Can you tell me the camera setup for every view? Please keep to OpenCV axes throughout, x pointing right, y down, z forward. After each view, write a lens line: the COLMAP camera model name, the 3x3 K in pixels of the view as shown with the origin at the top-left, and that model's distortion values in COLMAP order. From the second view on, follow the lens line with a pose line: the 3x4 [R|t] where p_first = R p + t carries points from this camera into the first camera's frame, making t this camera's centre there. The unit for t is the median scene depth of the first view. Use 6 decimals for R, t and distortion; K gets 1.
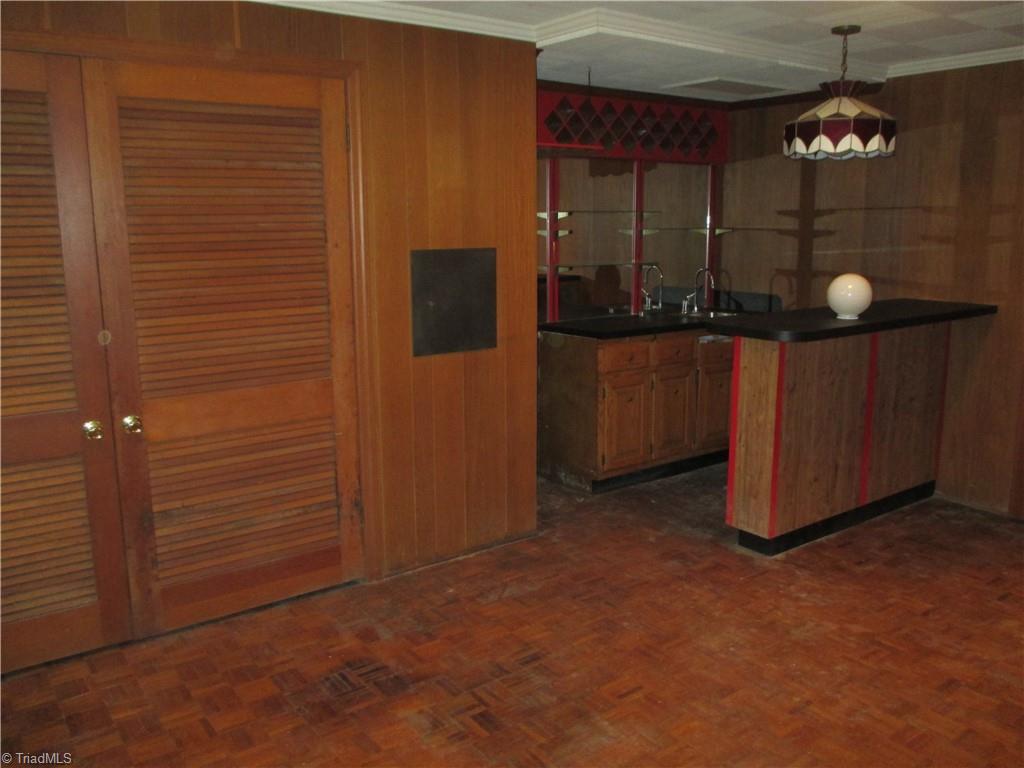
lens RADIAL K [[860.2, 0, 516.3], [0, 860.2, 384.0], [0, 0, 1]] dist [-0.022463, -0.006841]
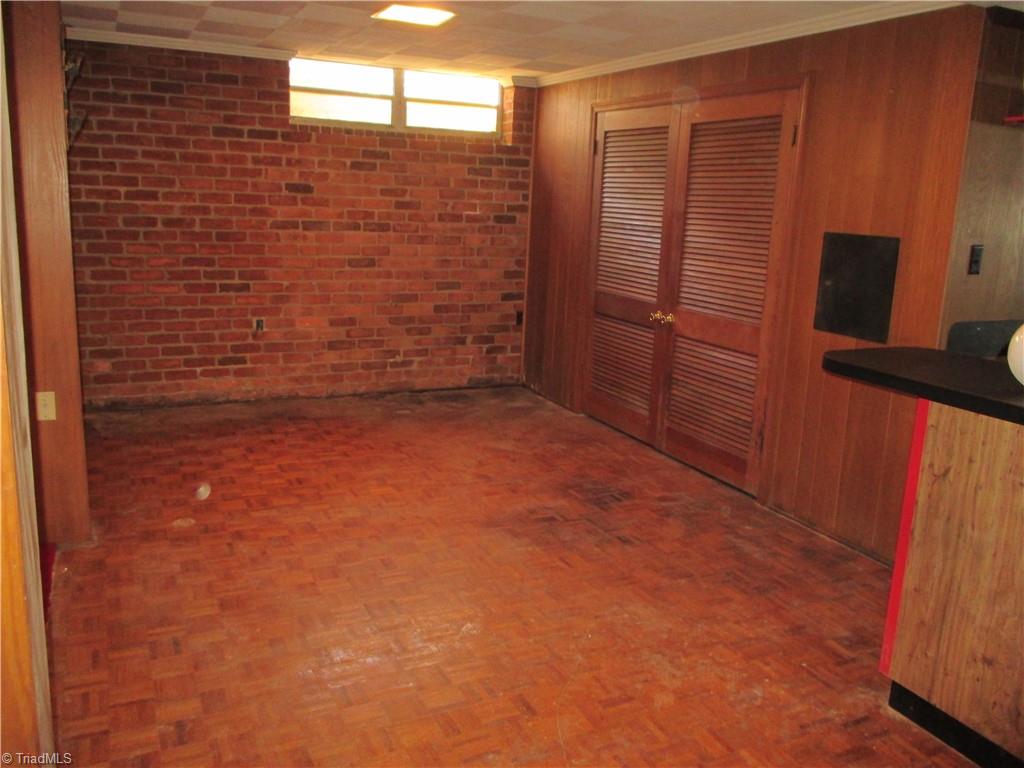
lens RADIAL K [[860.2, 0, 516.4], [0, 860.2, 382.4], [0, 0, 1]] dist [-0.022463, -0.006841]
pose [[-0.191257, 0.205581, -0.959769, 1.163144], [-0.229781, 0.941270, 0.247408, -0.170925], [0.954265, 0.267855, -0.132786, 0.902687]]
